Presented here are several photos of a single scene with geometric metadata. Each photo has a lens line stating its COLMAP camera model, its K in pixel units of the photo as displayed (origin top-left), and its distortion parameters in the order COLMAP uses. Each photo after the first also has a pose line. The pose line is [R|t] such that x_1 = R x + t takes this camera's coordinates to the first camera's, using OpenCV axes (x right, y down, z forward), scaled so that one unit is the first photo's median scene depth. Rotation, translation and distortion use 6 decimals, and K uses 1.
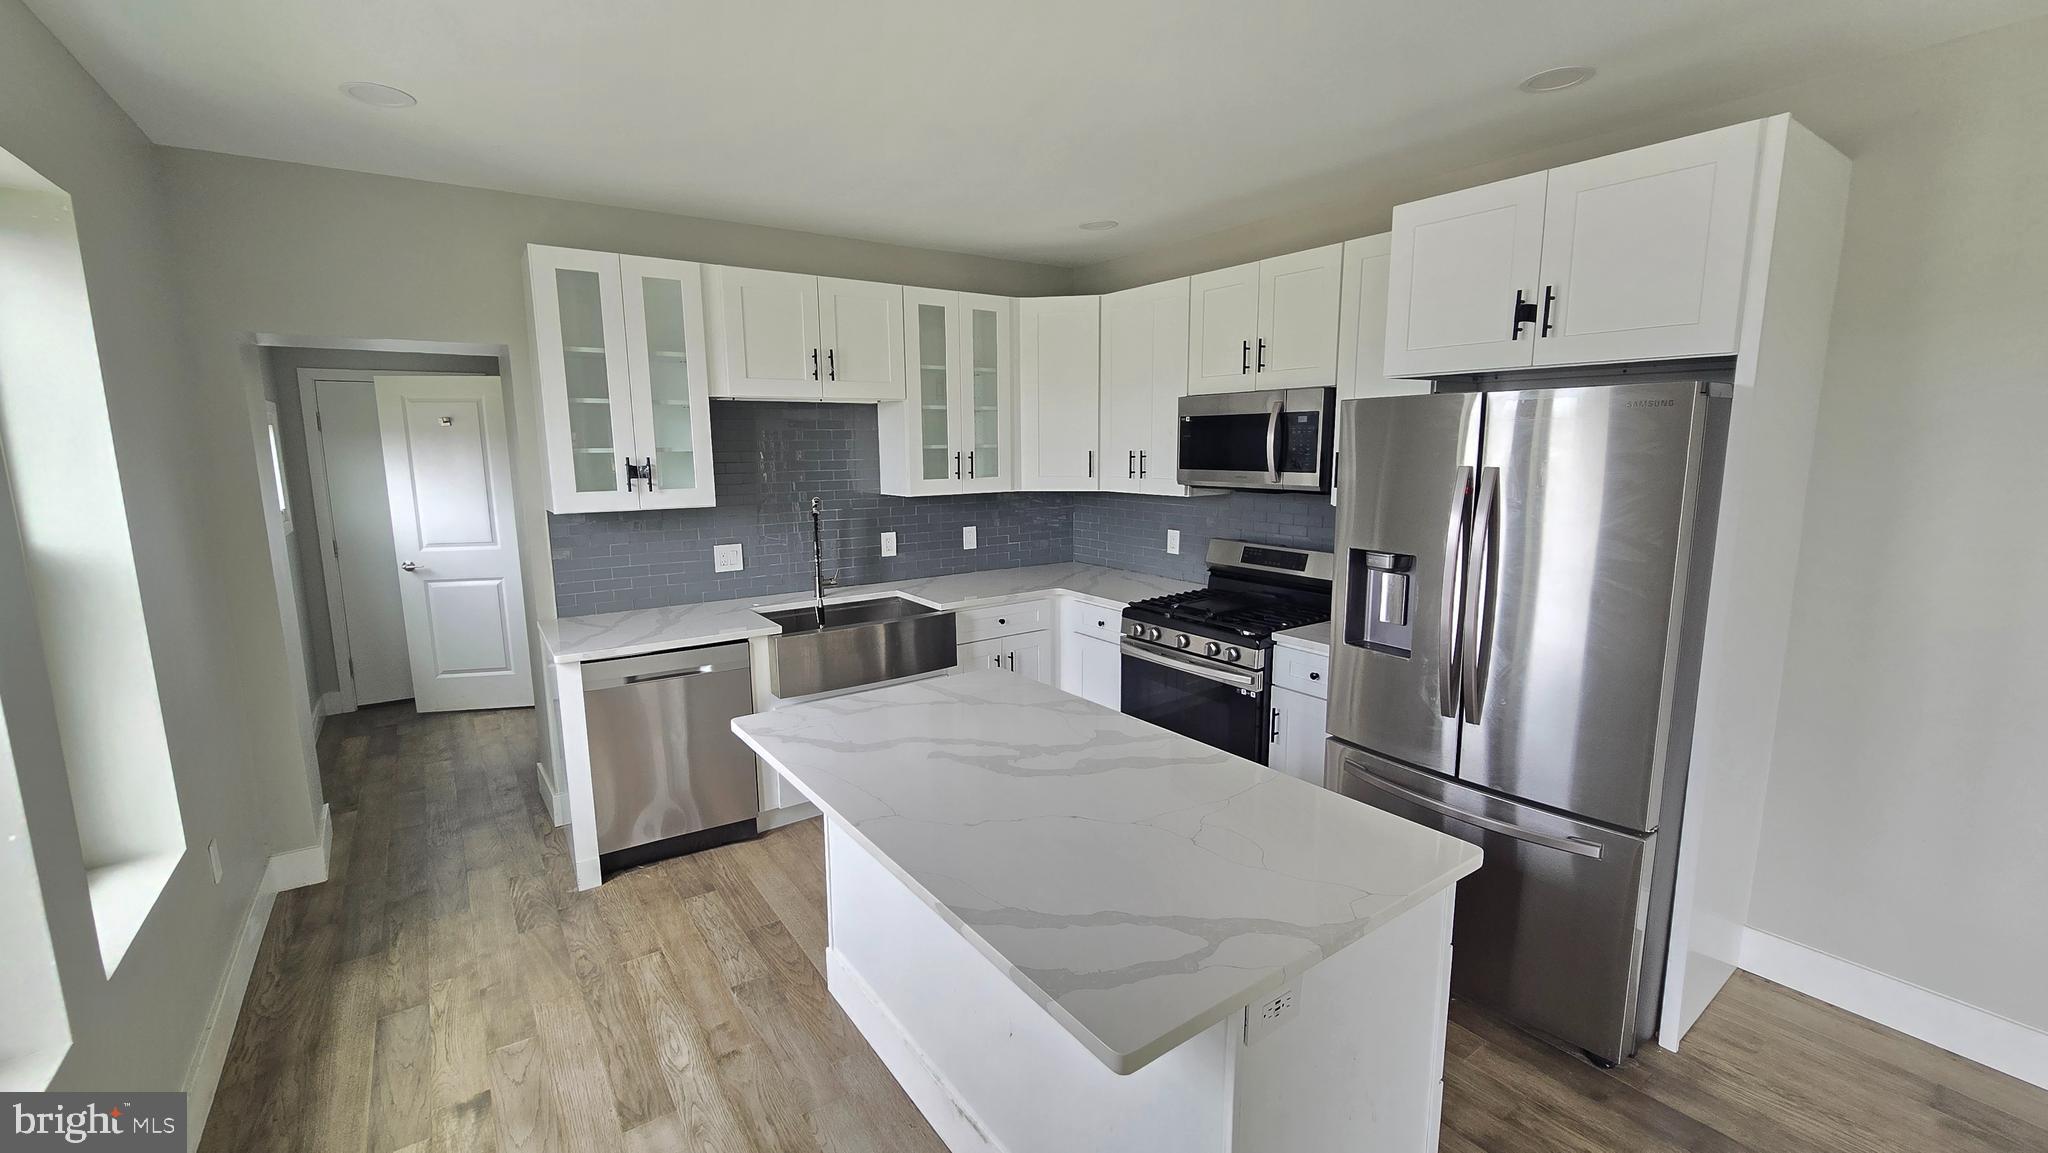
lens RADIAL K [[841.6, 0, 1027.6], [0, 841.6, 572.0], [0, 0, 1]] dist [-0.001774, -0.000178]
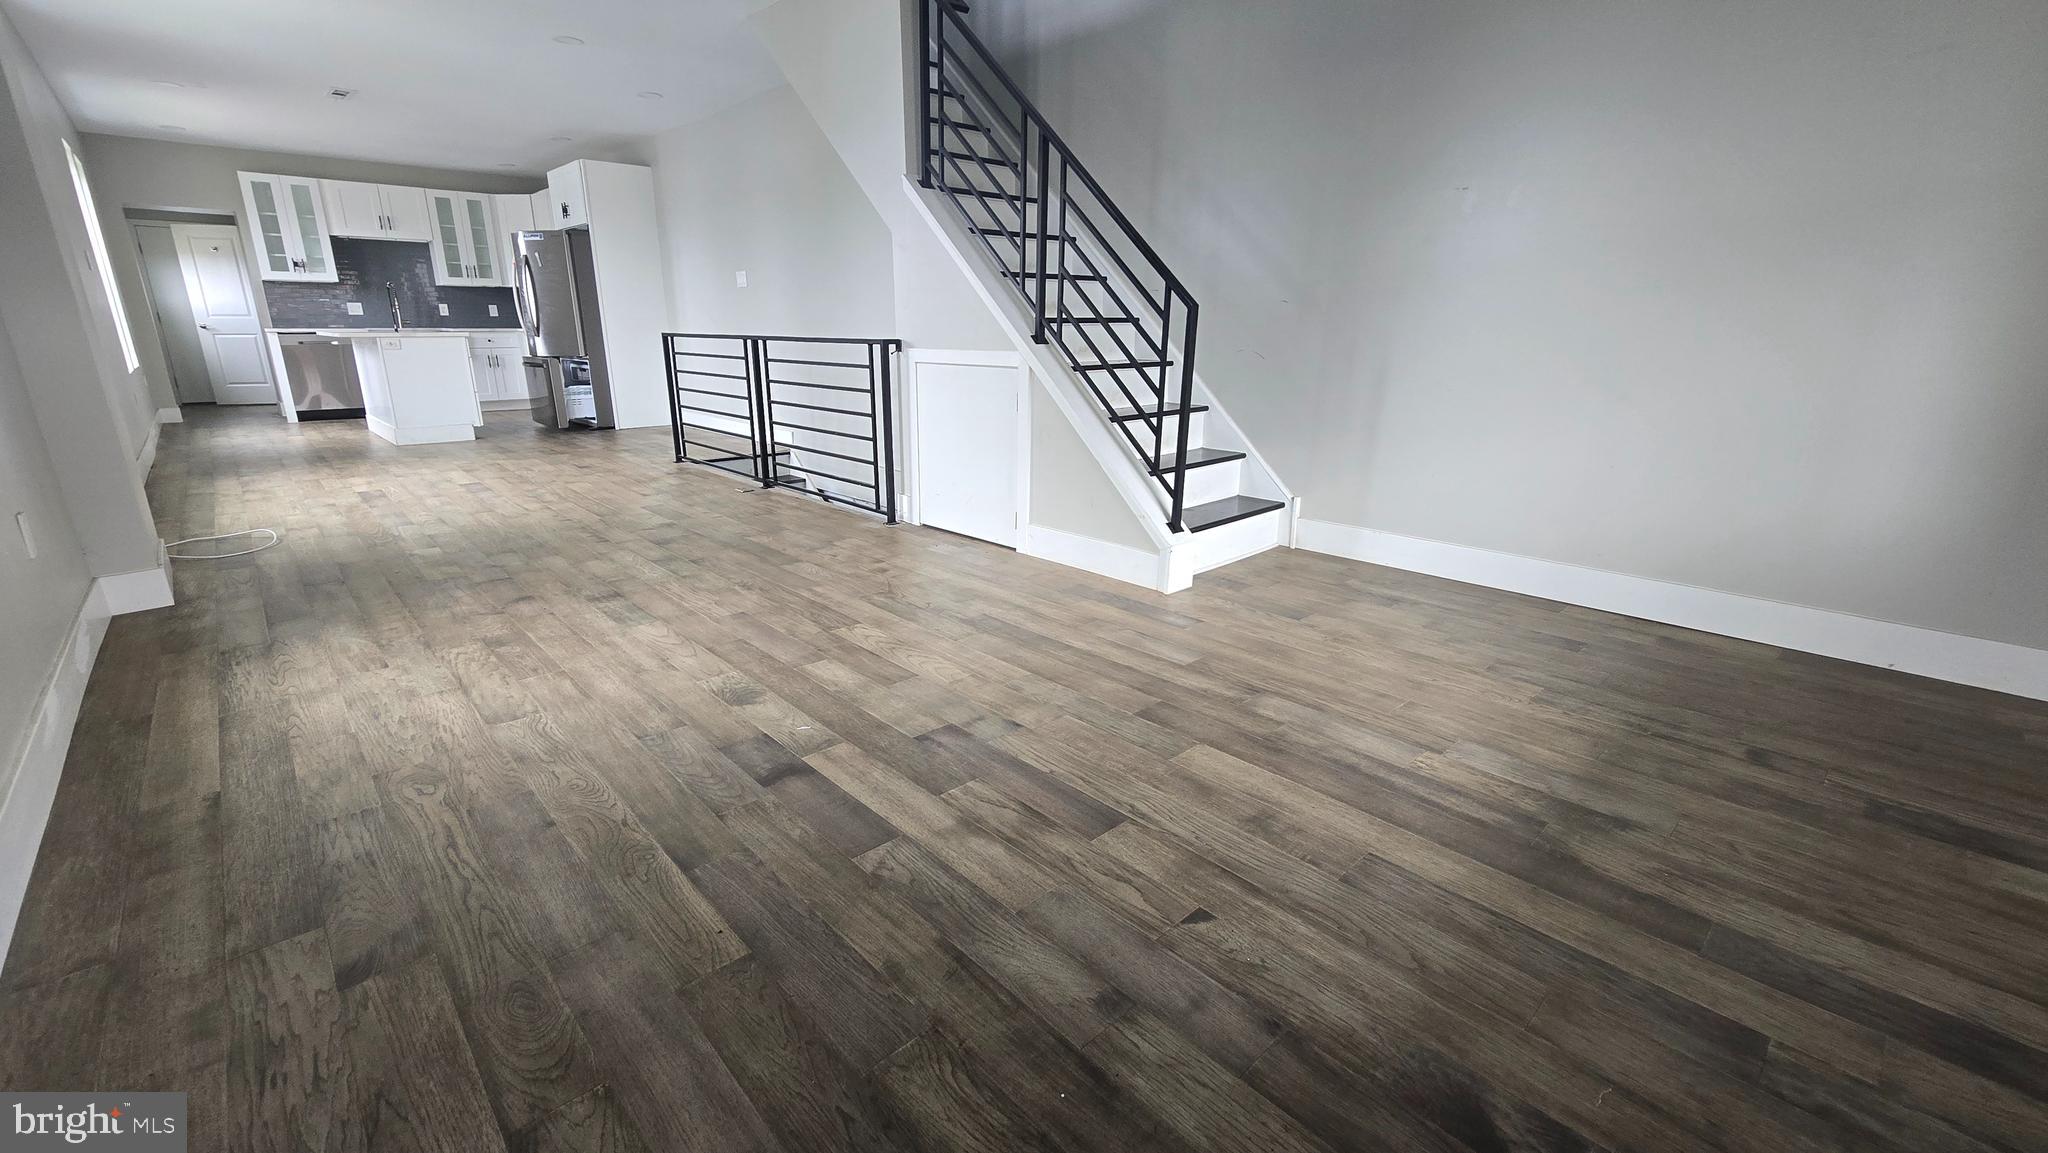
lens RADIAL K [[841.6, 0, 1025.5], [0, 841.6, 577.0], [0, 0, 1]] dist [-0.001774, -0.000178]
pose [[0.990649, -0.028966, 0.133324, 1.277887], [0.010527, 0.990518, 0.136978, 0.465103], [-0.136027, -0.134293, 0.981561, -1.820620]]
